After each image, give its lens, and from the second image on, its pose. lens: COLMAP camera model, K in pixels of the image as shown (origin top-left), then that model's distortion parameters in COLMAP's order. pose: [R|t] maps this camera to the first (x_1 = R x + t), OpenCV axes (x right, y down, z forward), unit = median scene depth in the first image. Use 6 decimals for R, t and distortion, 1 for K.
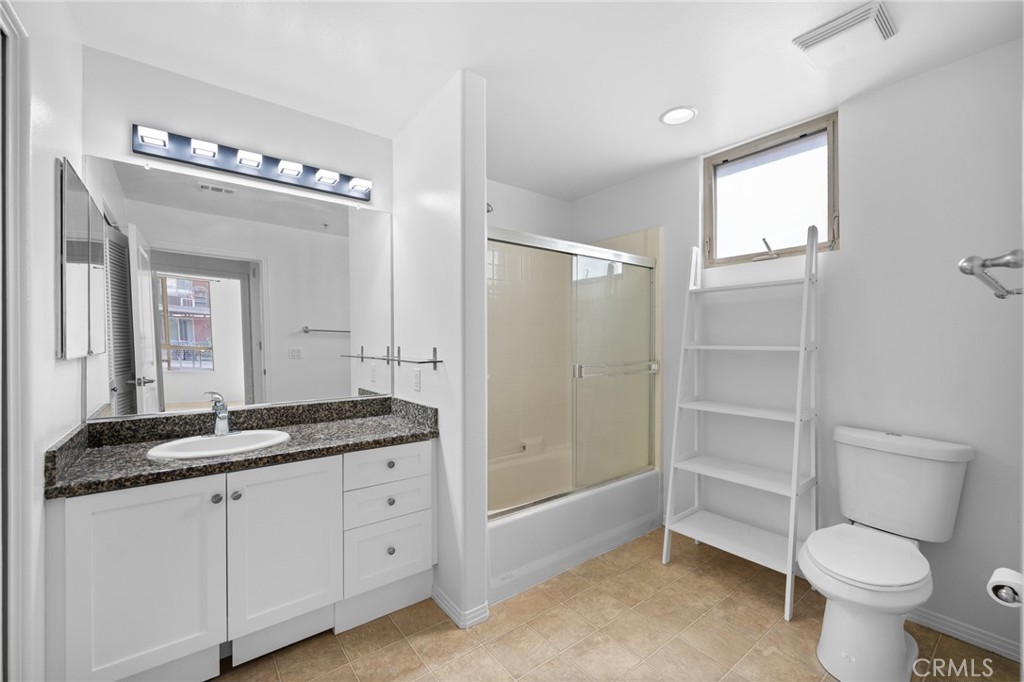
lens RADIAL K [[411.3, 0, 512.0], [0, 411.3, 337.5], [0, 0, 1]] dist [-0.000448, -0.000136]
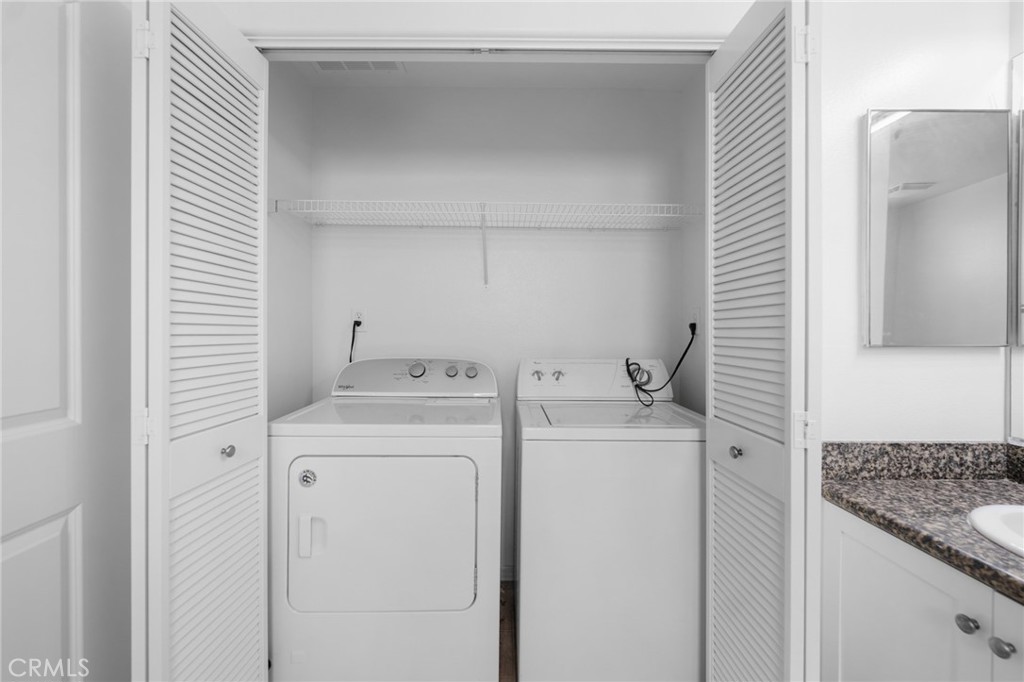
lens RADIAL K [[411.3, 0, 512.0], [0, 411.3, 337.5], [0, 0, 1]] dist [-0.000448, -0.000136]
pose [[-0.607397, 0.002963, -0.794393, 0.041385], [0.000692, 0.999995, 0.003200, 0.033094], [0.794398, 0.001394, -0.607396, 0.960251]]
